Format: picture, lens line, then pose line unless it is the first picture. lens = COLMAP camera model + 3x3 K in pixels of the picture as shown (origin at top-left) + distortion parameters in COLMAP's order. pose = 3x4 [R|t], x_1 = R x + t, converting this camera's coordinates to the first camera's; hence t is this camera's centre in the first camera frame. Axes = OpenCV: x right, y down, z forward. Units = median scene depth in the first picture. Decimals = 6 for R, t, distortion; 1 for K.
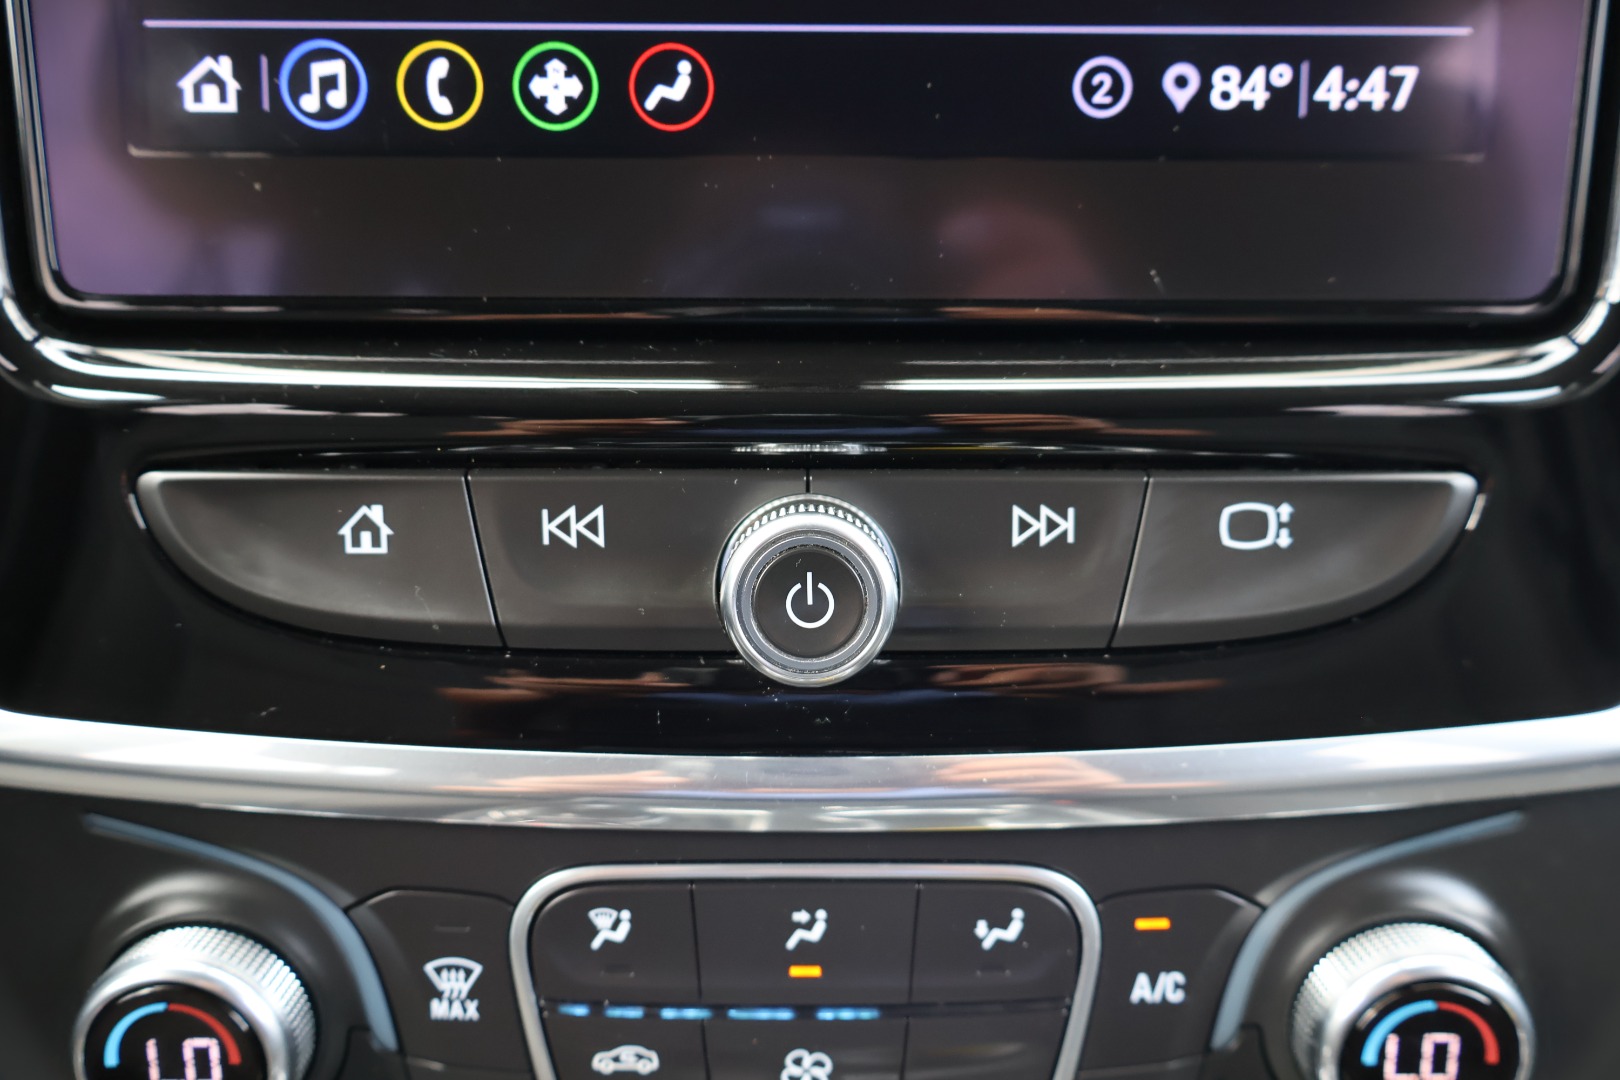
lens RADIAL K [[1402.9, 0, 810.0], [0, 1402.9, 540.0], [0, 0, 1]] dist [-0.005590, -0.003249]
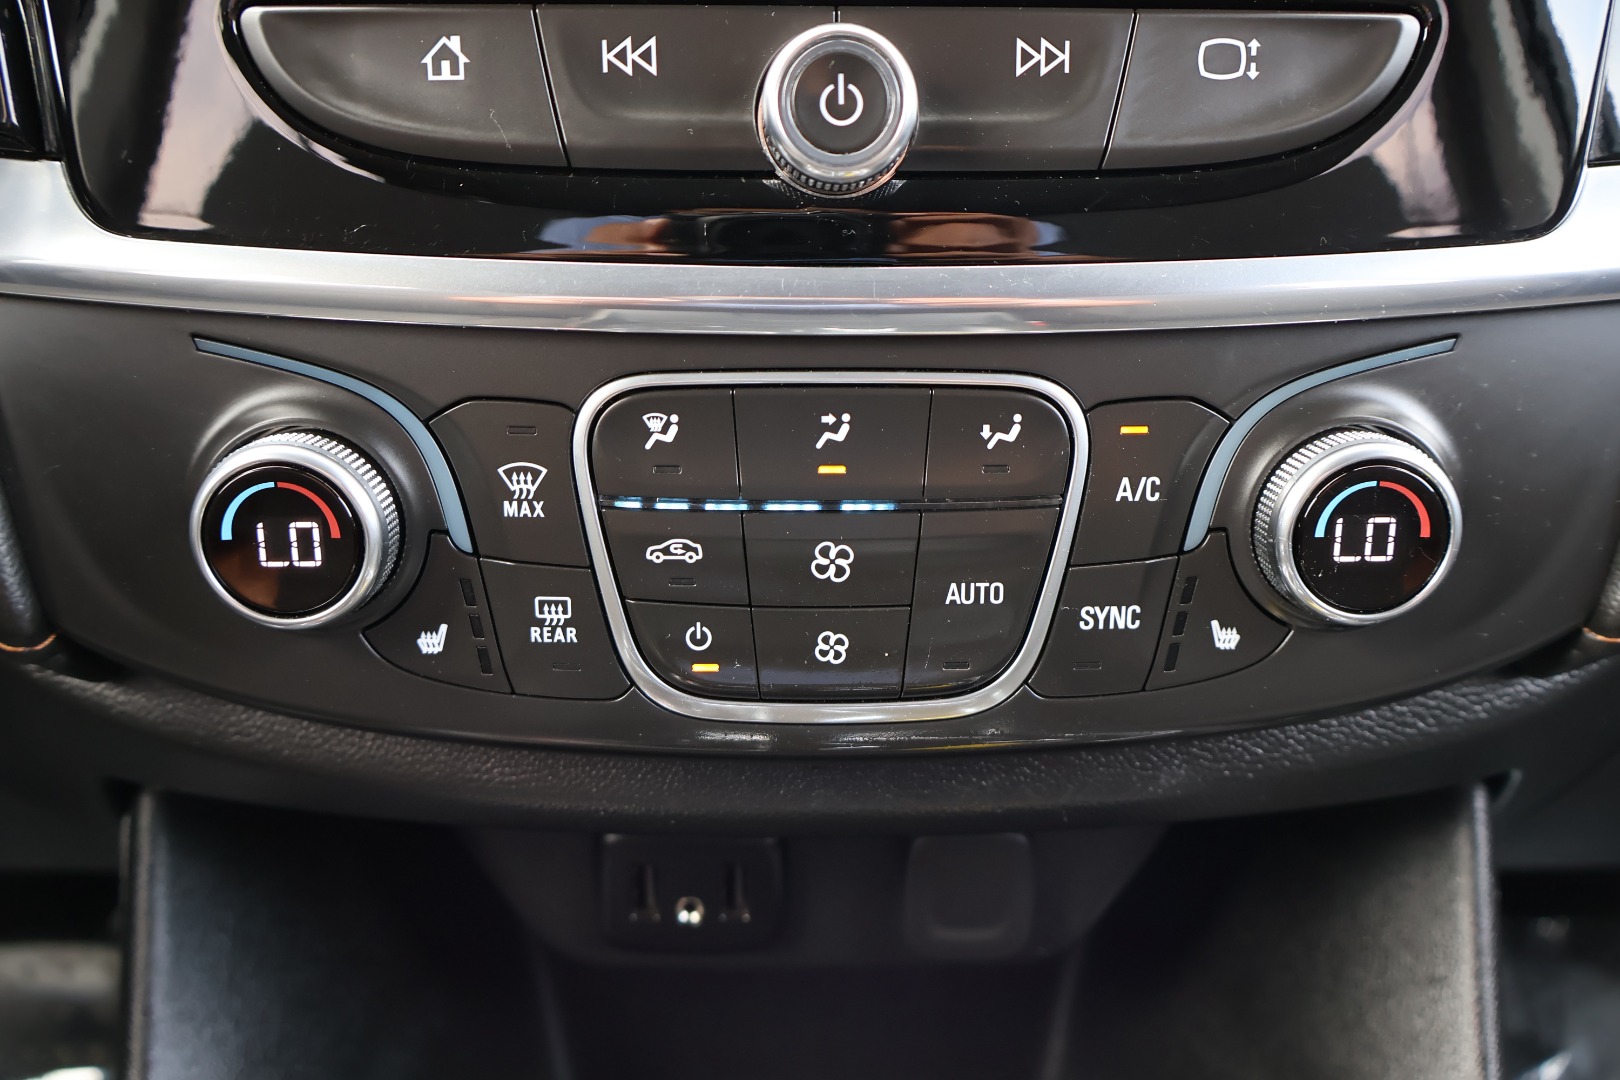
lens RADIAL K [[1402.9, 0, 810.0], [0, 1402.9, 540.0], [0, 0, 1]] dist [-0.005590, -0.003249]
pose [[0.999845, -0.001963, 0.017480, -0.041773], [0.001008, 0.998512, 0.054520, 0.306328], [-0.017562, -0.054494, 0.998360, -0.147893]]
